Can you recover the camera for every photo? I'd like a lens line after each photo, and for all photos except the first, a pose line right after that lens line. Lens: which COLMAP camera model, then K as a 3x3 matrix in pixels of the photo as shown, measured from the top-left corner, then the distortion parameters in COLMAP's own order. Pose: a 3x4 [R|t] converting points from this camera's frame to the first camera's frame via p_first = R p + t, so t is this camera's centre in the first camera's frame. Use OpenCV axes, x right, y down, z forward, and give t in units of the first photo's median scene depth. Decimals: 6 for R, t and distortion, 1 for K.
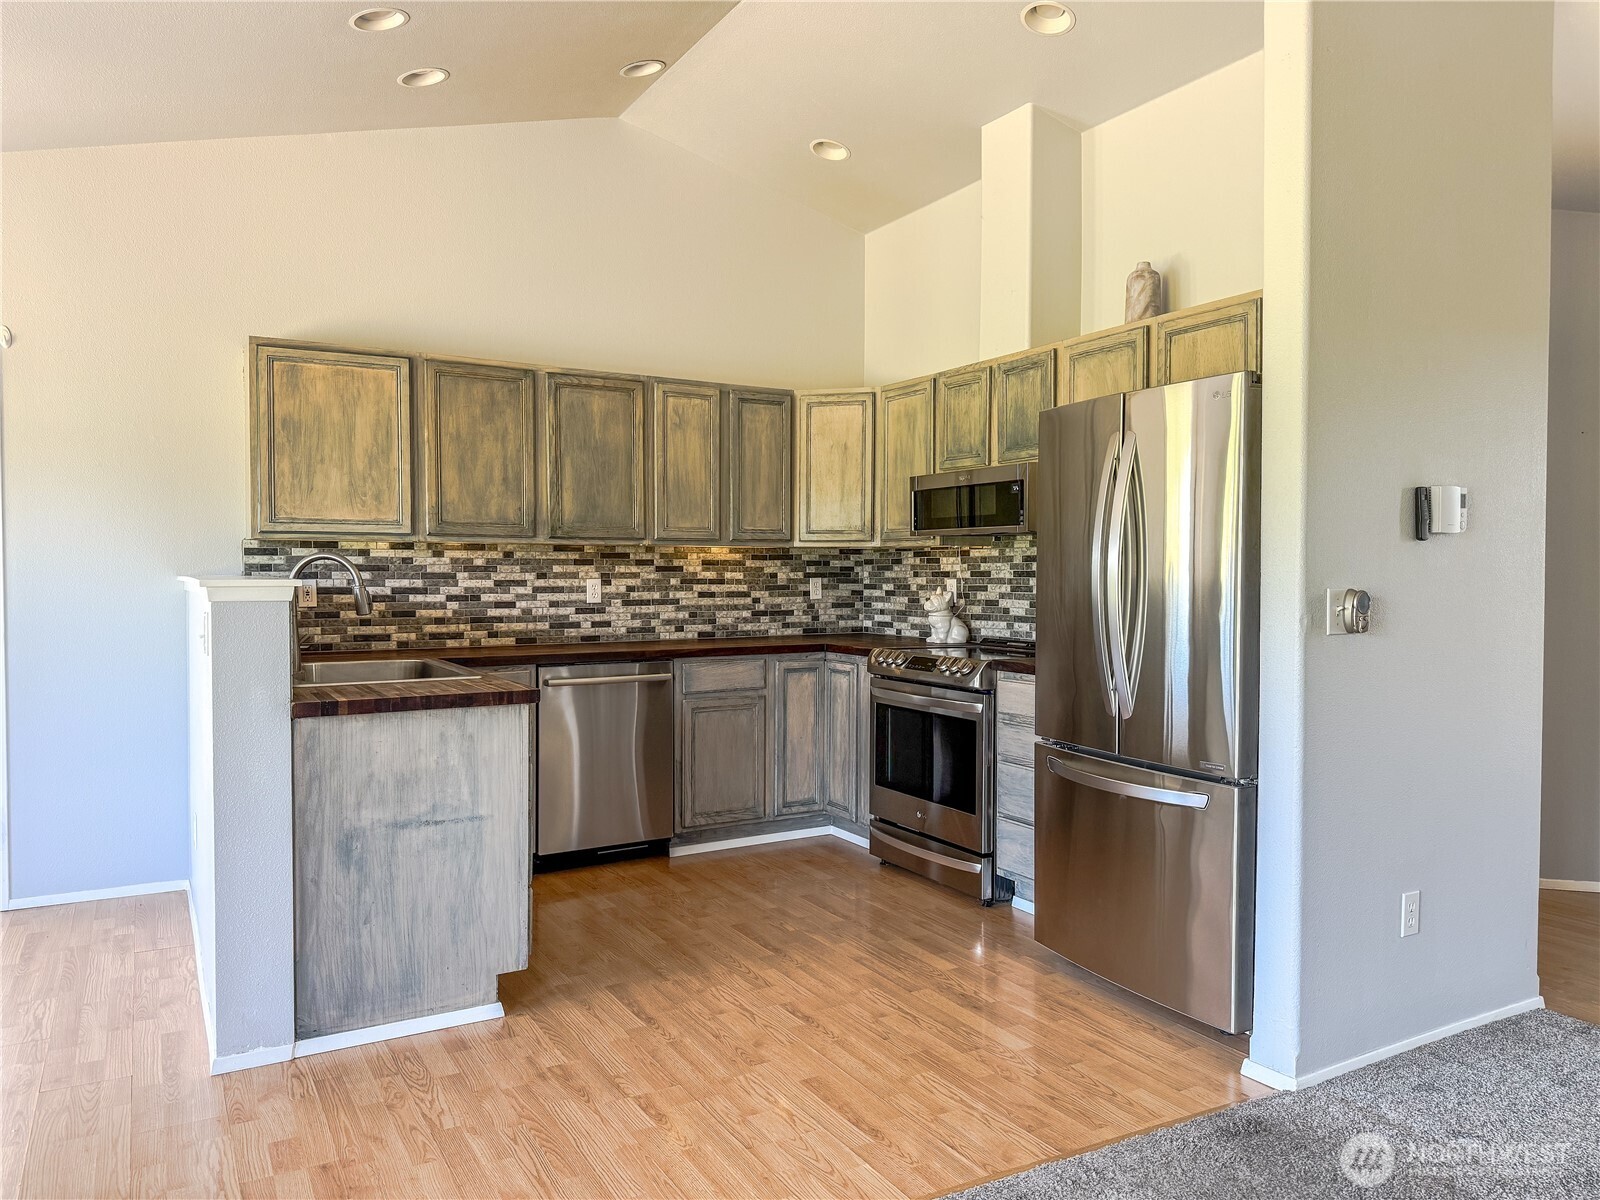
lens RADIAL K [[1133.2, 0, 796.2], [0, 1133.2, 603.4], [0, 0, 1]] dist [0.070035, -0.082327]
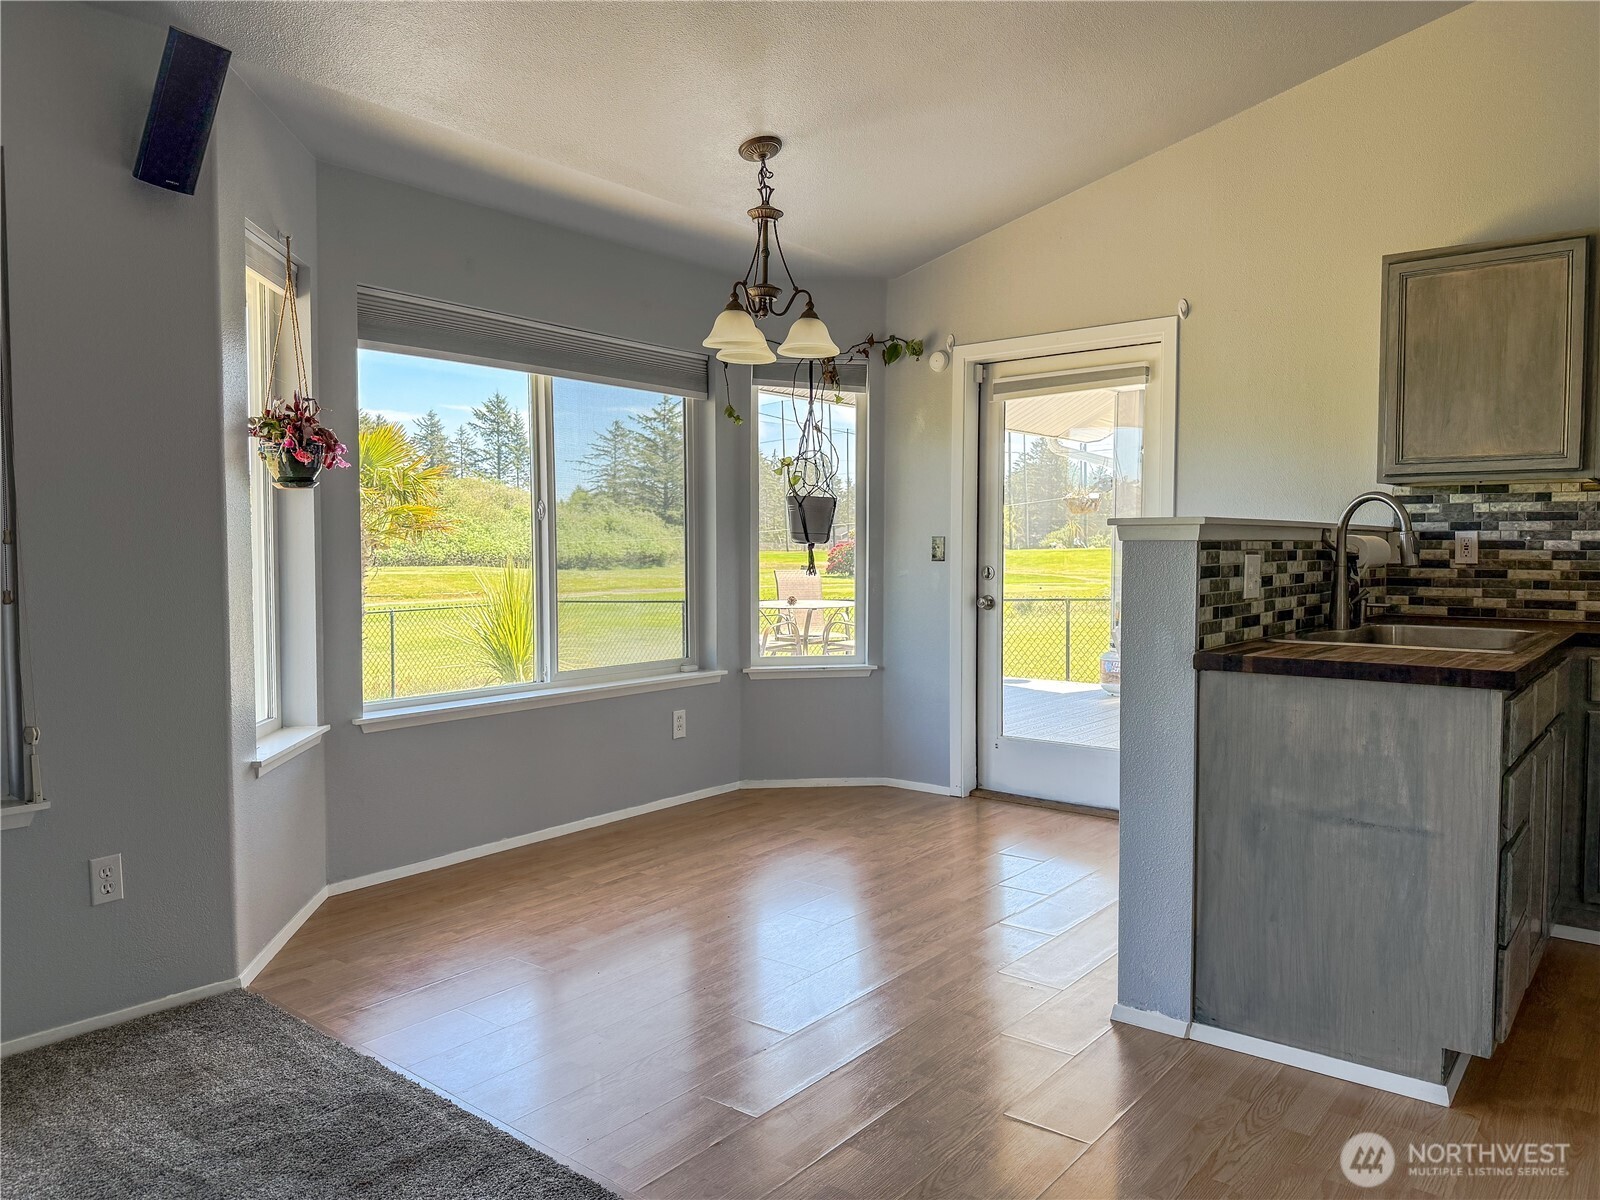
lens RADIAL K [[1133.2, 0, 806.8], [0, 1133.2, 606.8], [0, 0, 1]] dist [0.070035, -0.082327]
pose [[0.380691, 0.049420, -0.923381, 0.180683], [-0.027337, 0.998736, 0.042183, 0.013013], [0.924298, 0.009184, 0.381561, 0.233829]]
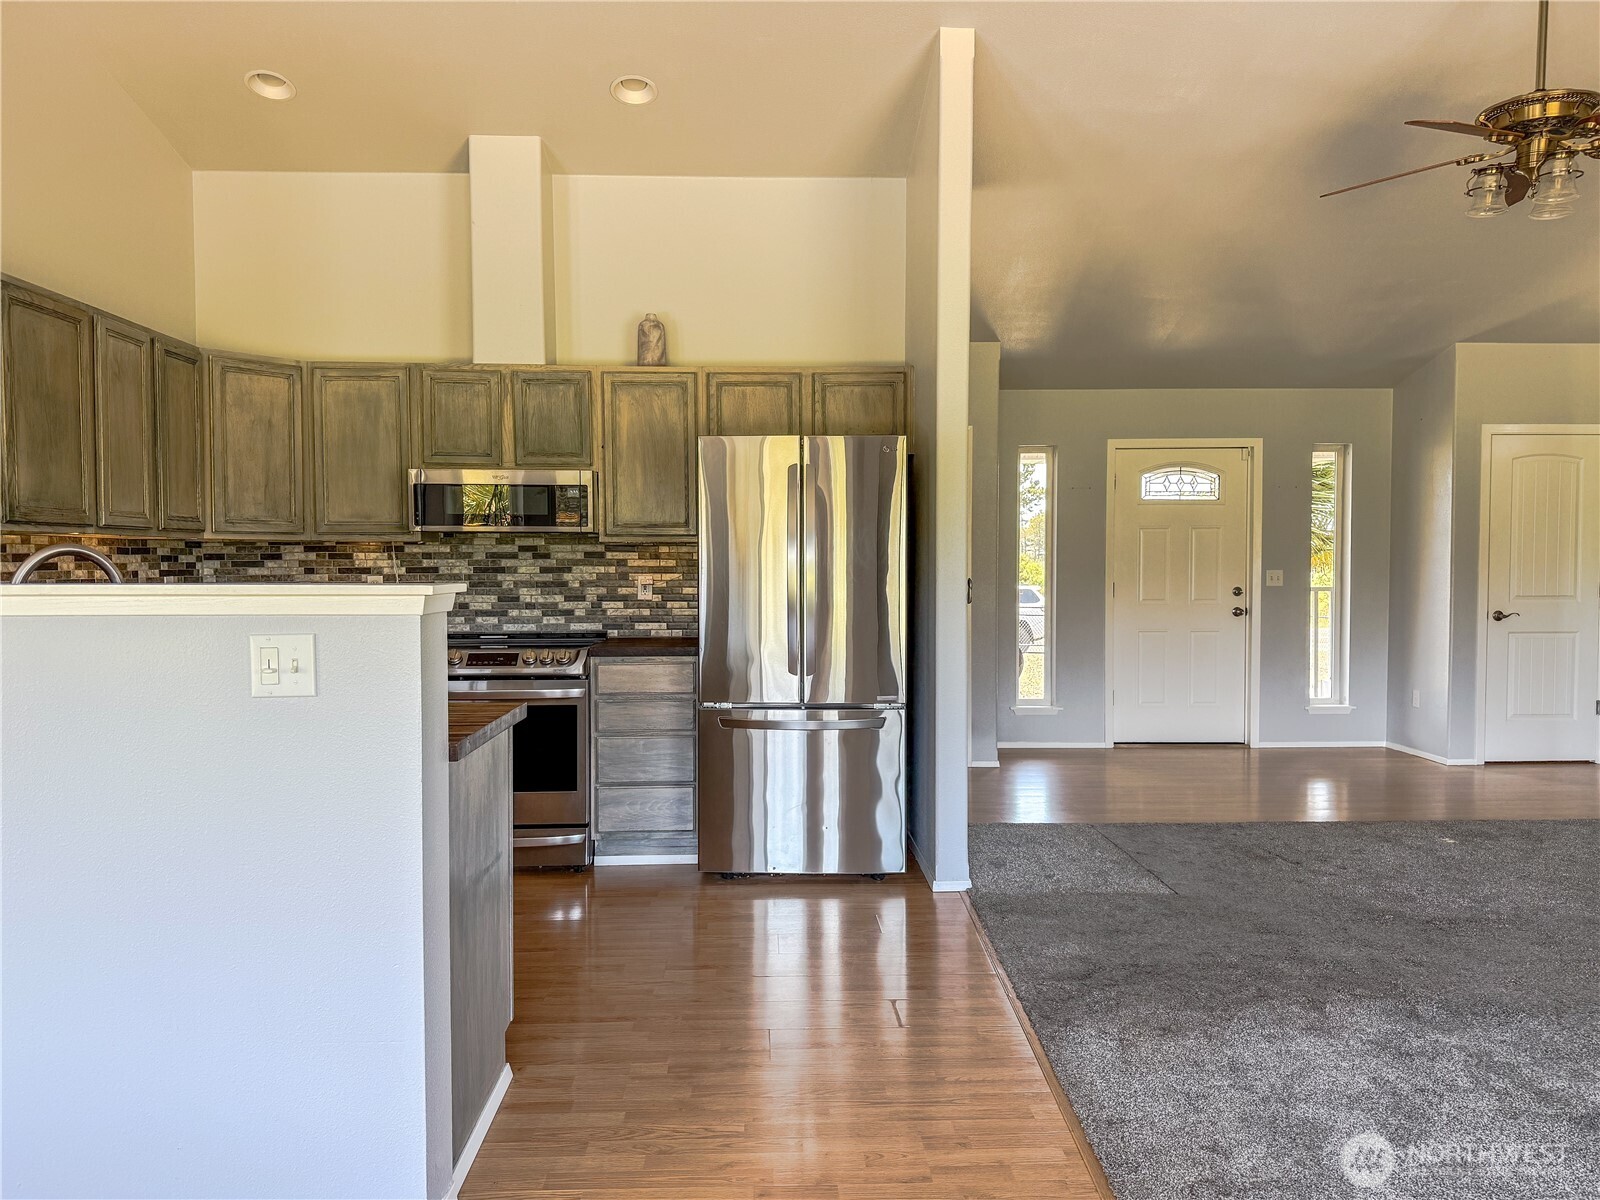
lens RADIAL K [[1133.2, 0, 802.4], [0, 1133.2, 606.1], [0, 0, 1]] dist [0.070035, -0.082327]
pose [[0.462988, -0.036609, 0.885608, -0.649993], [0.027805, 0.999255, 0.026770, -0.013586], [-0.885929, 0.012230, 0.463660, 0.275707]]
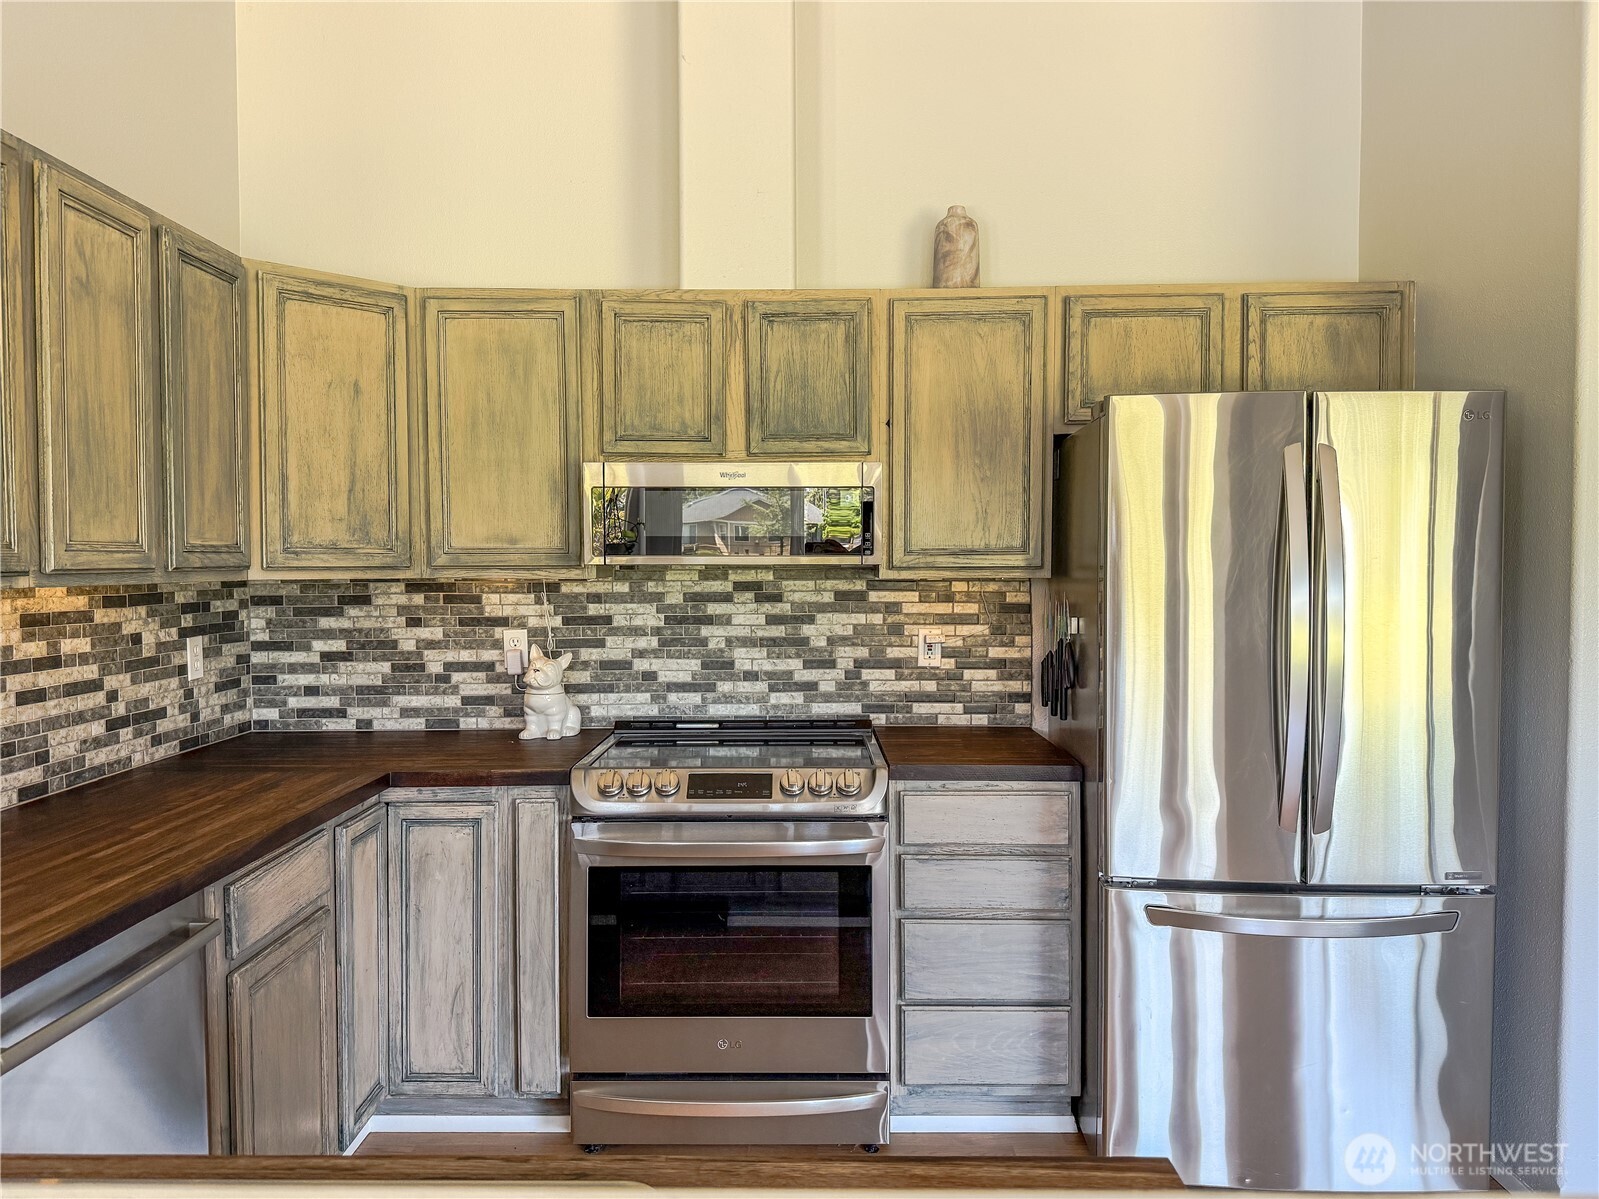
lens RADIAL K [[1132.5, 0, 799.0], [0, 1132.5, 596.5], [0, 0, 1]] dist [0.070035, -0.082327]
pose [[0.504659, -0.031029, 0.862761, -0.369960], [0.028300, 0.999411, 0.019390, -0.055254], [-0.862855, 0.014631, 0.505240, 0.657770]]
